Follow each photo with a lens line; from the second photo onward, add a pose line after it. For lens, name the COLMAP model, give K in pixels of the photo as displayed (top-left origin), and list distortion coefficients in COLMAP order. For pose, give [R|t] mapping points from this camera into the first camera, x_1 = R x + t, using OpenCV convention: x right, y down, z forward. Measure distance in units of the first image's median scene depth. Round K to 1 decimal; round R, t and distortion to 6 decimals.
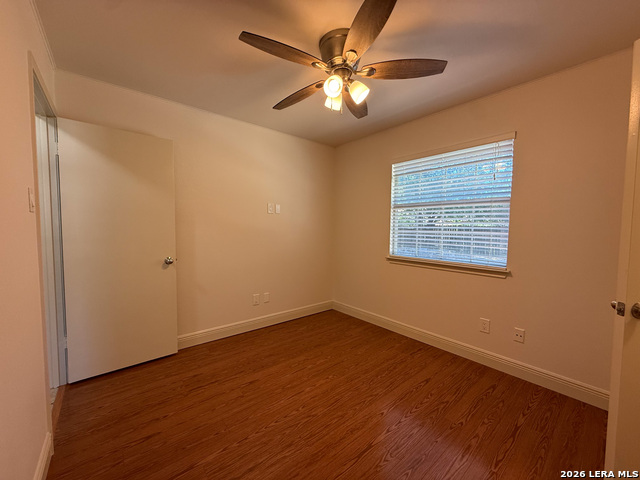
lens RADIAL K [[254.8, 0, 316.3], [0, 254.8, 238.9], [0, 0, 1]] dist [-0.000978, 0.000073]
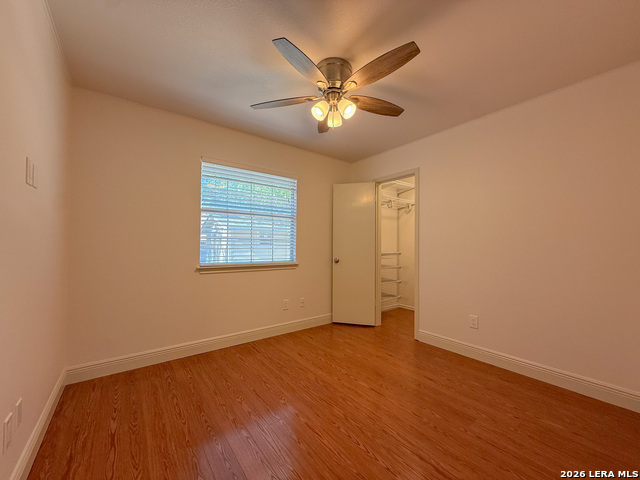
lens RADIAL K [[254.8, 0, 318.6], [0, 254.8, 239.0], [0, 0, 1]] dist [-0.000978, 0.000073]
pose [[0.033611, 0.014930, 0.999323, -0.739241], [0.038357, 0.999132, -0.016218, 0.007056], [-0.998699, 0.038876, 0.033009, 0.751441]]
